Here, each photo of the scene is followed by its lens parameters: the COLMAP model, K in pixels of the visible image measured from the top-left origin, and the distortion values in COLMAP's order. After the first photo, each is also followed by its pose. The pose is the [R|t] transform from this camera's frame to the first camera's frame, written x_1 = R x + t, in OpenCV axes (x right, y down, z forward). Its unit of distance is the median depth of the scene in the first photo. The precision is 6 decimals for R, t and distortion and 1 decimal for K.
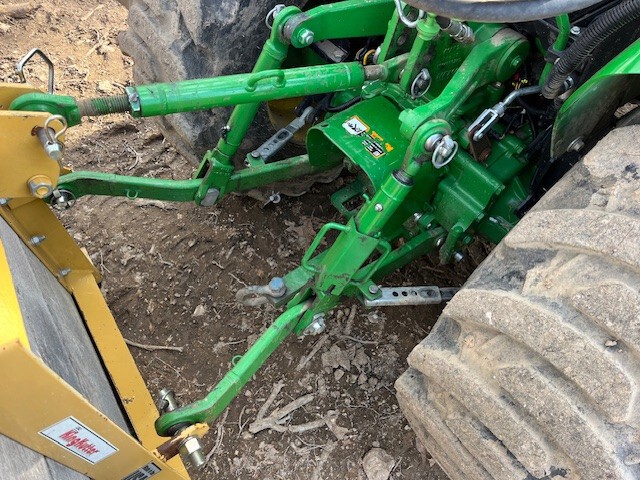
lens RADIAL K [[488.5, 0, 320.0], [0, 488.5, 240.0], [0, 0, 1]] dist [0.063230, -0.106517]
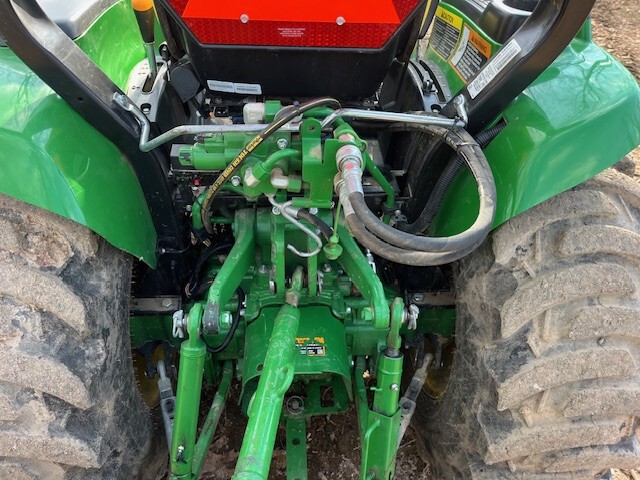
lens RADIAL K [[488.5, 0, 320.0], [0, 488.5, 240.0], [0, 0, 1]] dist [0.063230, -0.106517]
pose [[0.570683, -0.568649, 0.592418, -0.523979], [0.670908, 0.738866, 0.062927, -0.579320], [-0.473501, 0.361547, 0.803169, 0.053564]]
